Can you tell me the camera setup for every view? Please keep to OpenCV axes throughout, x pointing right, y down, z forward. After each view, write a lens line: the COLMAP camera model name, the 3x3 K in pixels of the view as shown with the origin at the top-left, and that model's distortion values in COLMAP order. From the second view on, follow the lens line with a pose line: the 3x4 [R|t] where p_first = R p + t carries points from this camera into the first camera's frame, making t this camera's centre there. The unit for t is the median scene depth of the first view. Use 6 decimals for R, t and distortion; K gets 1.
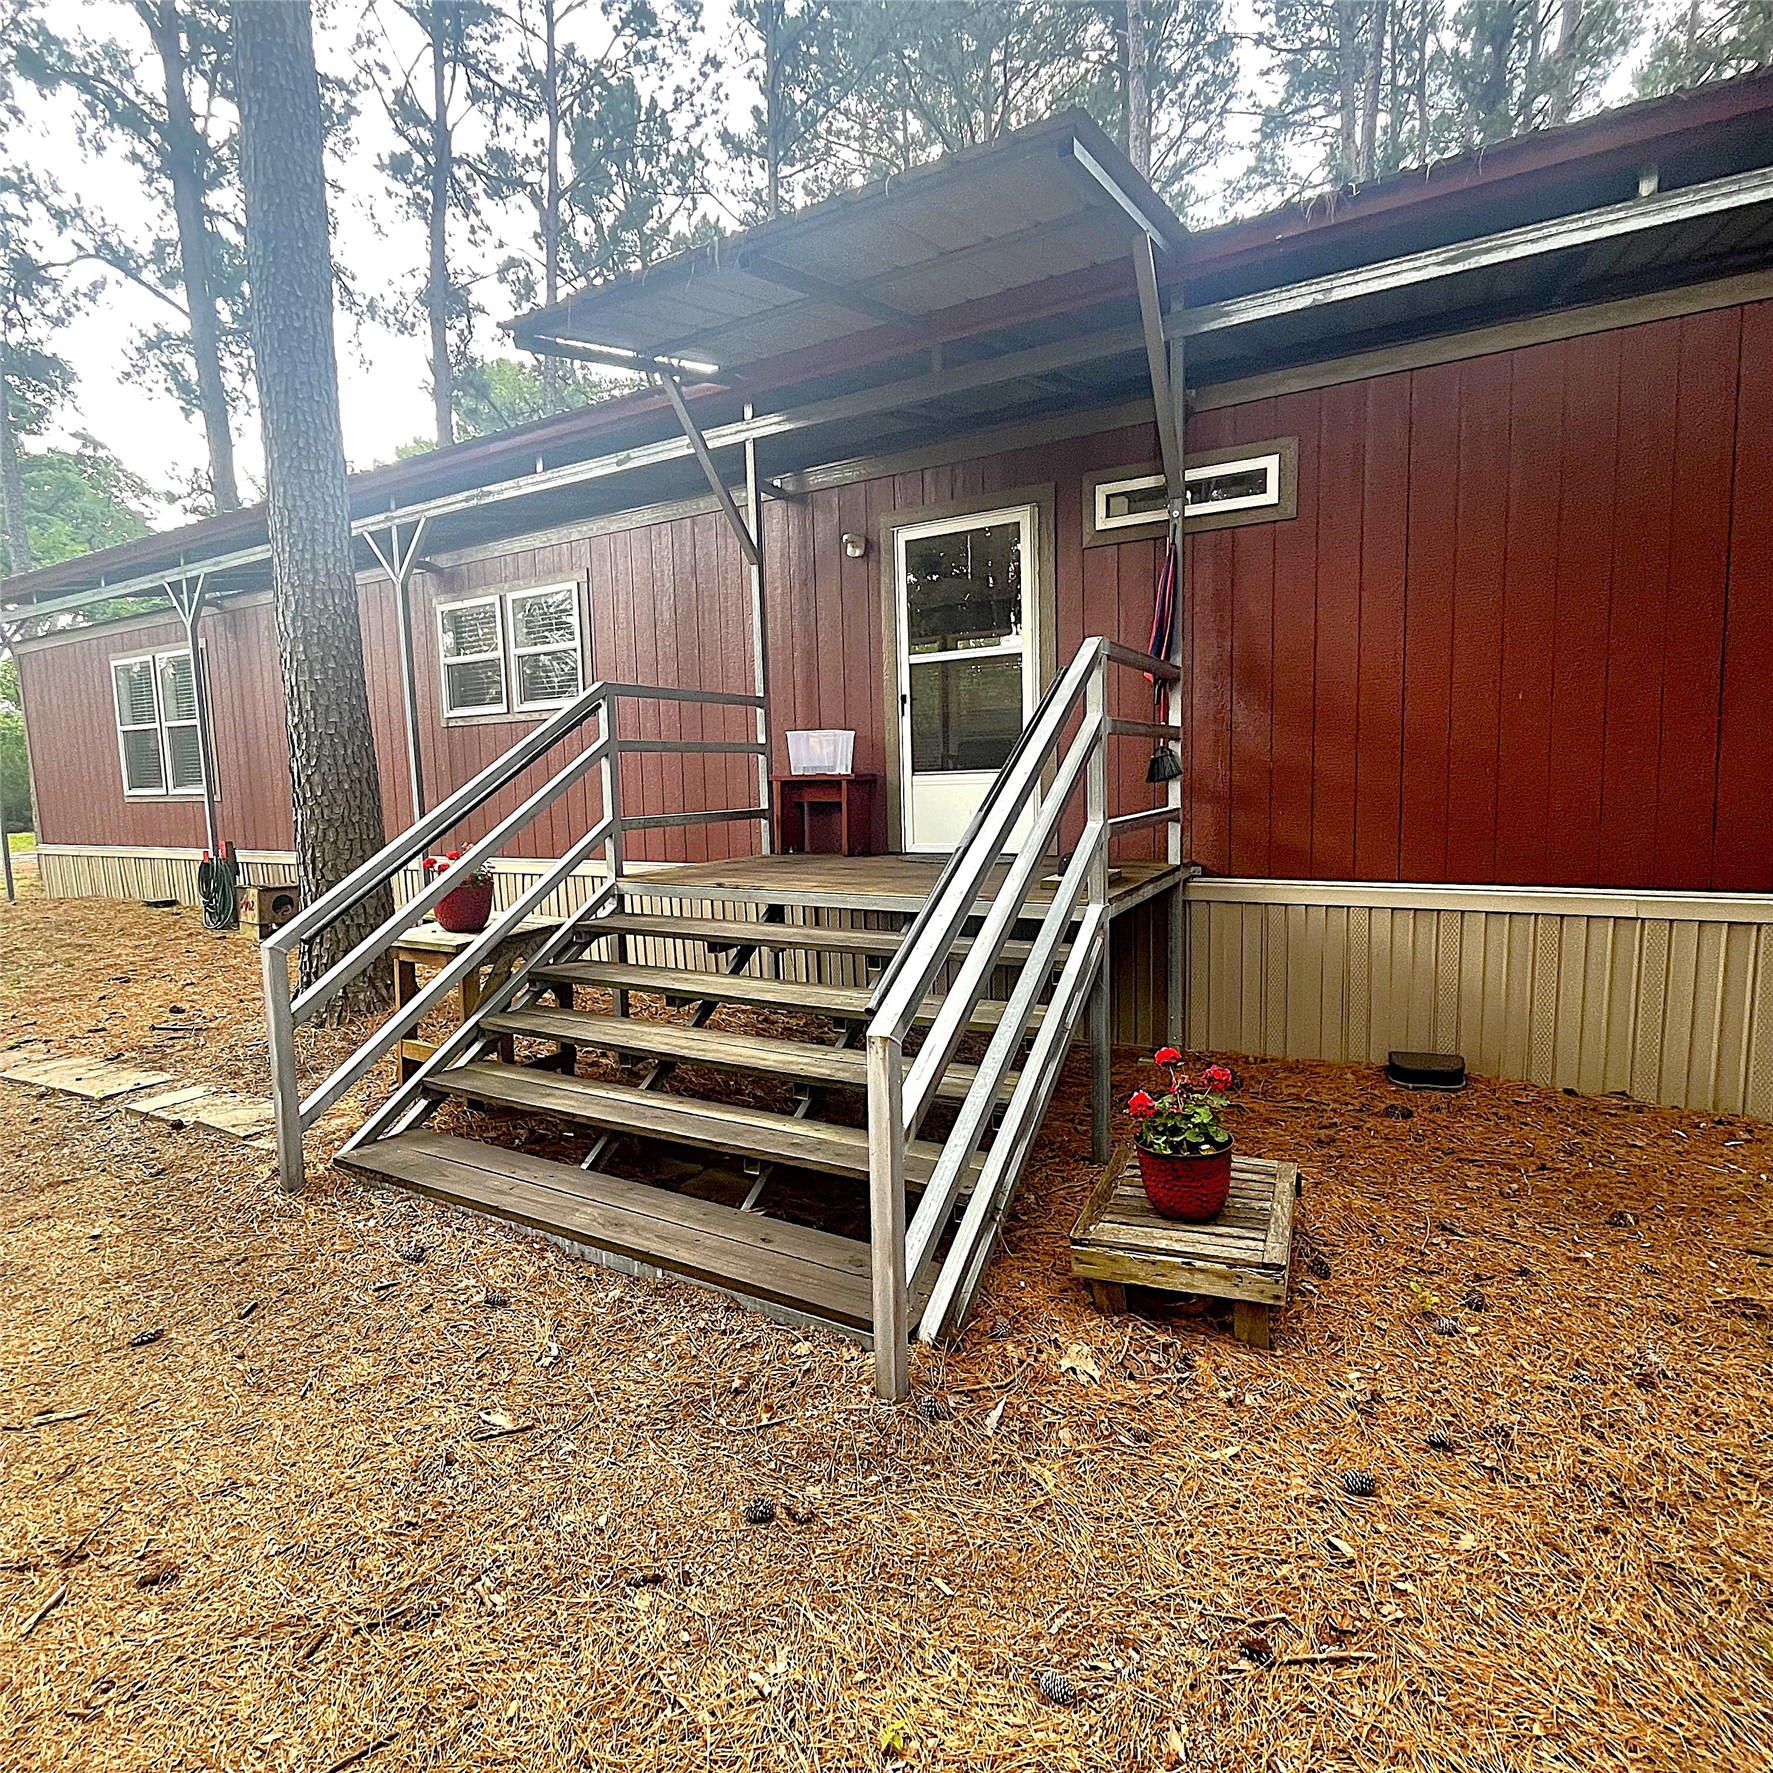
lens RADIAL K [[959.1, 0, 883.9], [0, 959.1, 885.3], [0, 0, 1]] dist [-0.006877, 0.002637]
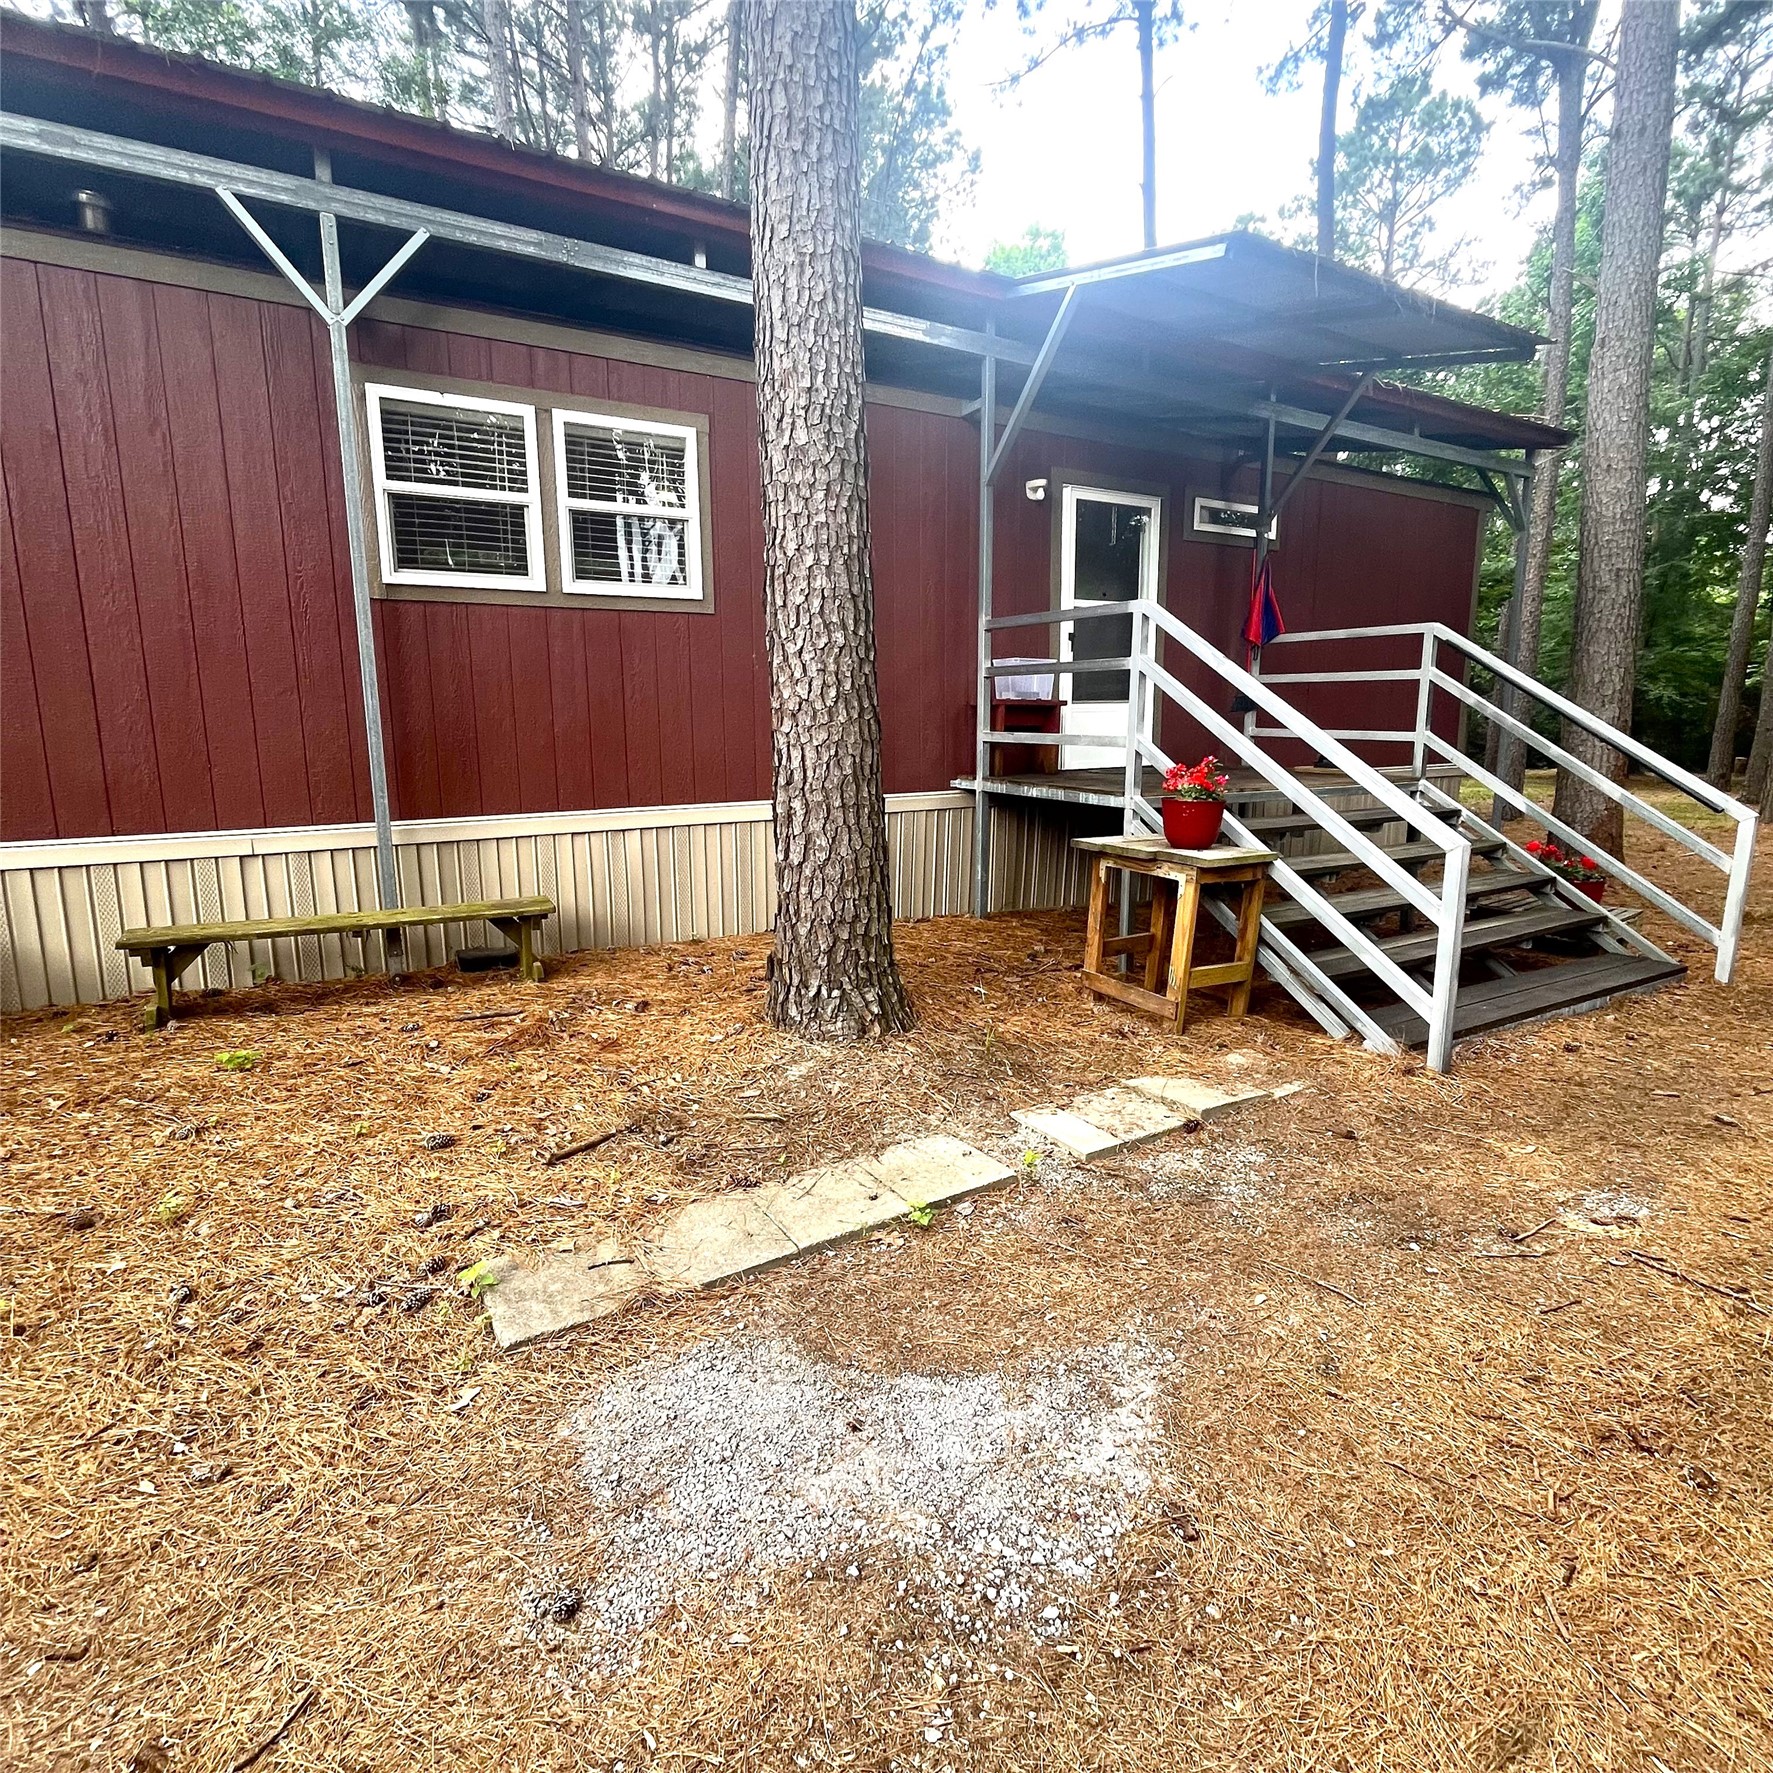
lens RADIAL K [[959.1, 0, 883.6], [0, 959.1, 882.0], [0, 0, 1]] dist [-0.006877, 0.002637]
pose [[0.521570, -0.125050, 0.843995, -1.029788], [0.085539, 0.991881, 0.094100, -0.027650], [-0.848910, 0.023115, 0.528032, 0.547097]]
